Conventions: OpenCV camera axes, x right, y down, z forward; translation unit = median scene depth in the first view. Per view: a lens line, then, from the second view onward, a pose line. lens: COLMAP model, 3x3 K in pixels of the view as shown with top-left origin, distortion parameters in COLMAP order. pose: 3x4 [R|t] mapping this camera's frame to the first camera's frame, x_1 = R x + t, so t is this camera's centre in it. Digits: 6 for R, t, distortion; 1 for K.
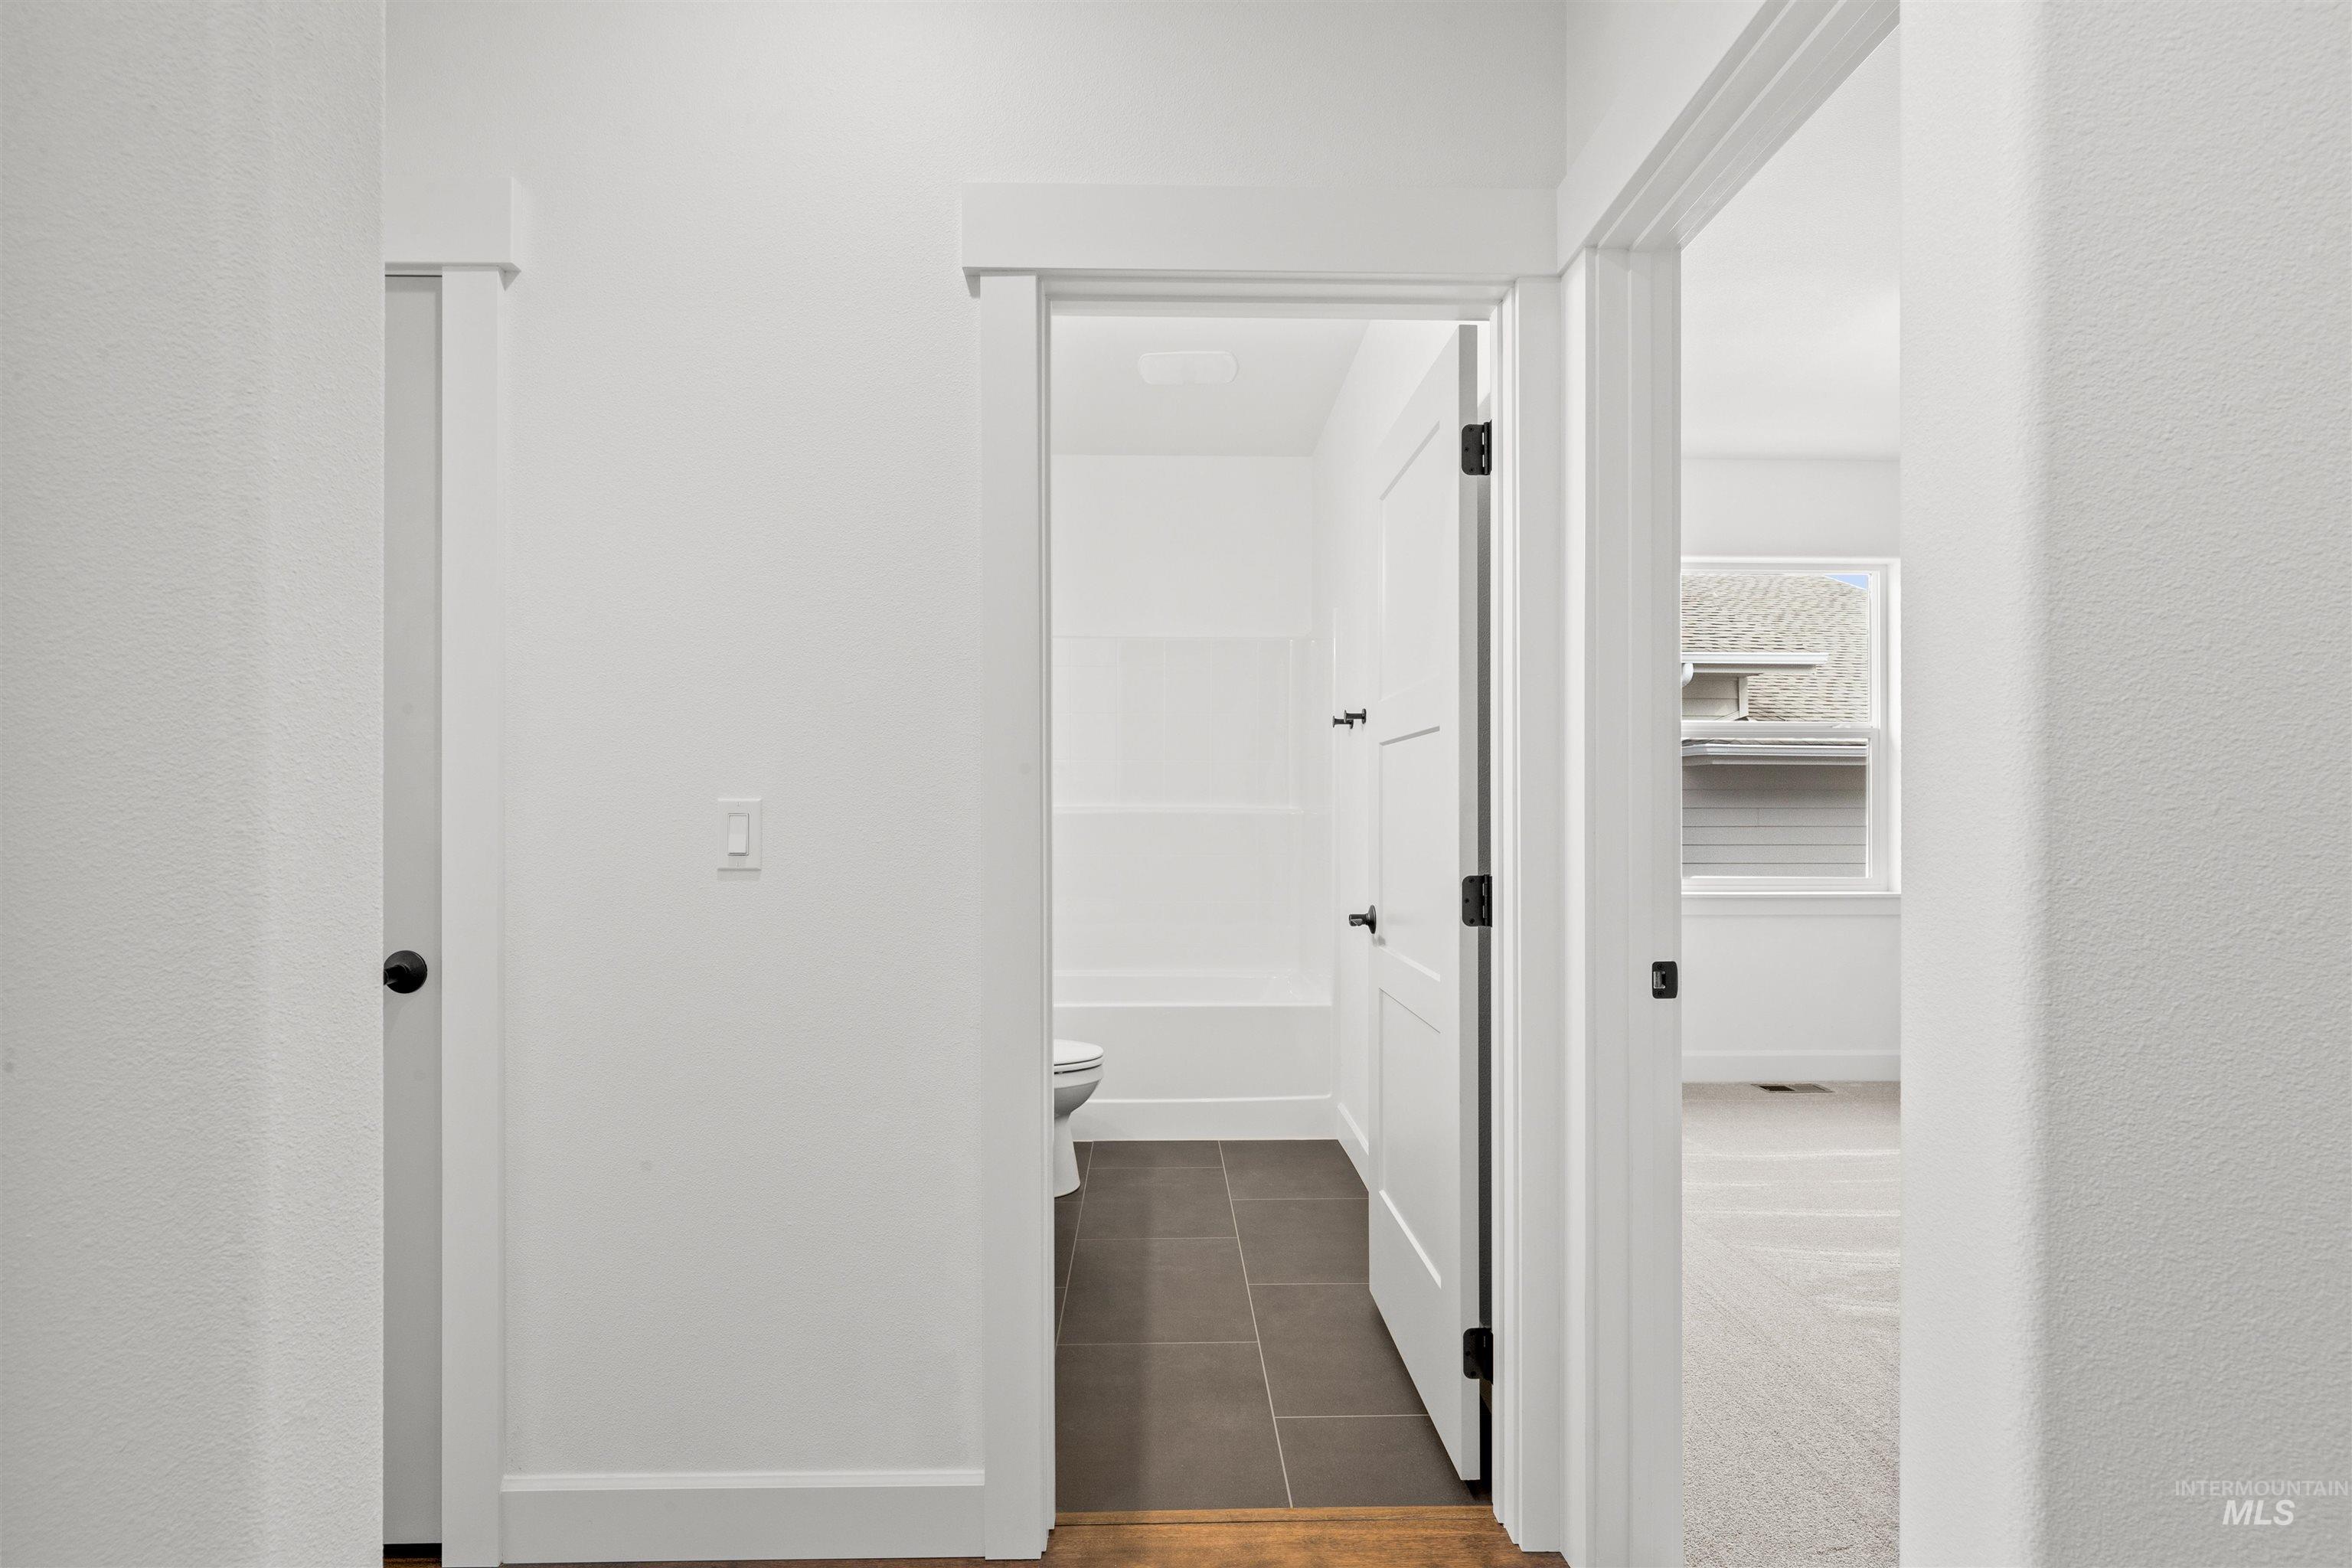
lens RADIAL K [[1076.6, 0, 1179.8], [0, 1076.6, 806.3], [0, 0, 1]] dist [-0.000541, 0.001122]
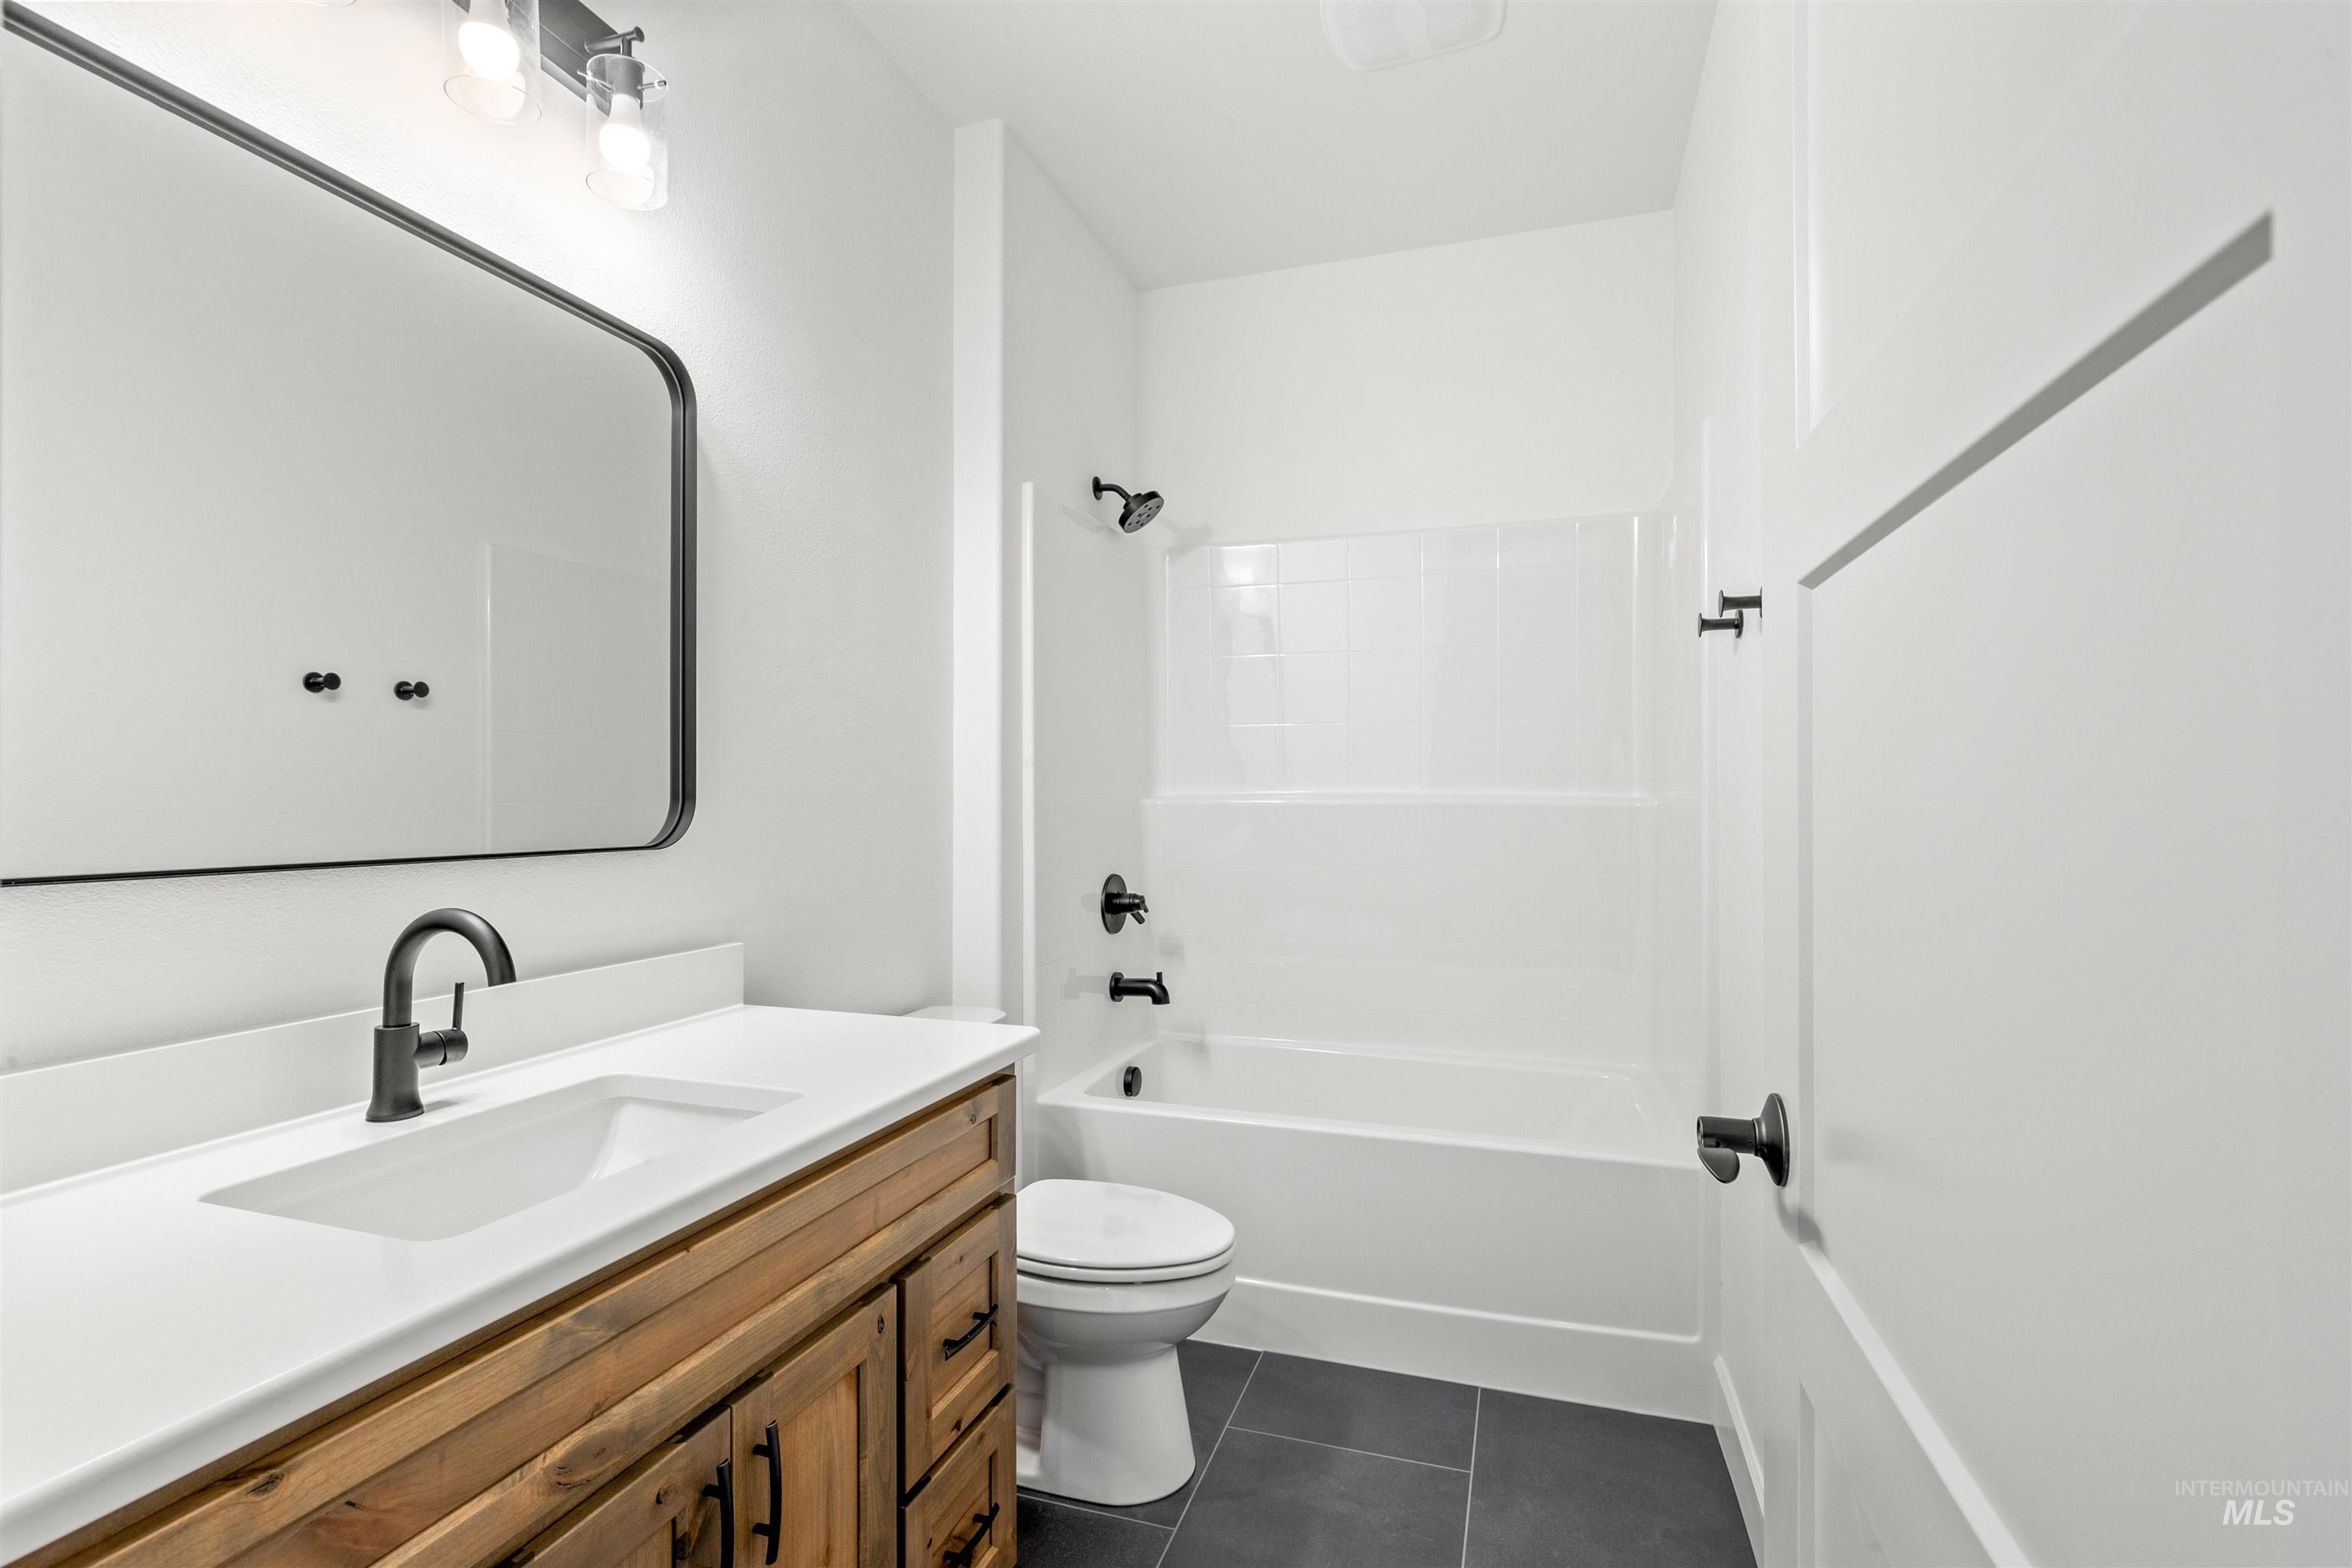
lens RADIAL K [[1076.6, 0, 1179.8], [0, 1076.6, 806.3], [0, 0, 1]] dist [-0.000541, 0.001122]
pose [[0.941921, -0.003394, -0.335818, 0.089809], [0.007218, 0.999923, 0.010138, -0.000744], [0.335757, -0.011973, 0.941872, 0.479725]]
